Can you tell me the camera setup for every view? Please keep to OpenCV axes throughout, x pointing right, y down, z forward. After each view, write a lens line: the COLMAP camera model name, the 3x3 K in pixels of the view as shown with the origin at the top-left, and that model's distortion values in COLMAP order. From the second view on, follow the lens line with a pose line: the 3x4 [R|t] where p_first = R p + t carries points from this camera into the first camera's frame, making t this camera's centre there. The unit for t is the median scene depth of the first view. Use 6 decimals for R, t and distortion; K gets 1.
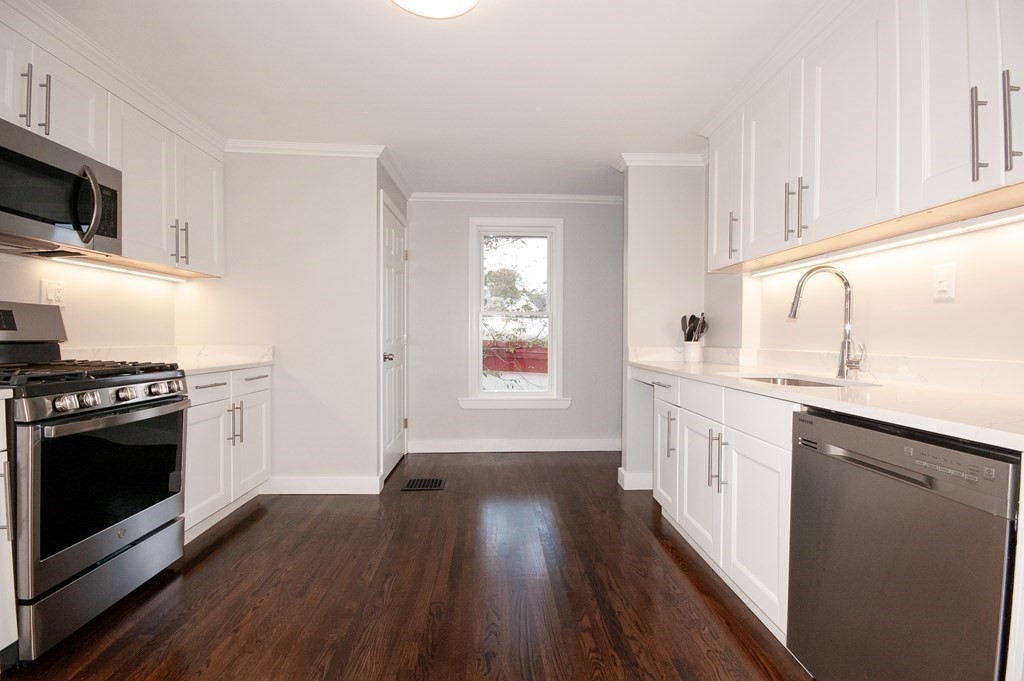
lens RADIAL K [[450.1, 0, 516.6], [0, 450.1, 339.9], [0, 0, 1]] dist [0.002481, -0.008420]
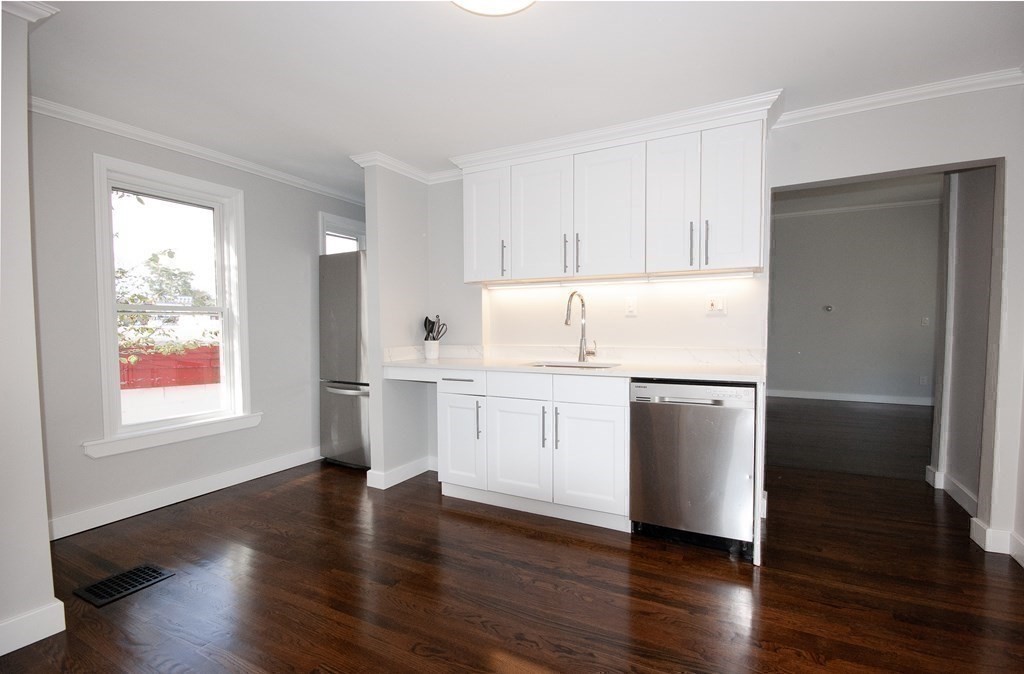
lens RADIAL K [[460.1, 0, 518.6], [0, 460.1, 337.5], [0, 0, 1]] dist [0.000383, 0.000012]
pose [[0.495289, -0.014244, 0.868612, -0.735337], [0.016033, 0.999845, 0.007254, -0.014559], [-0.868581, 0.010334, 0.495440, 0.330386]]
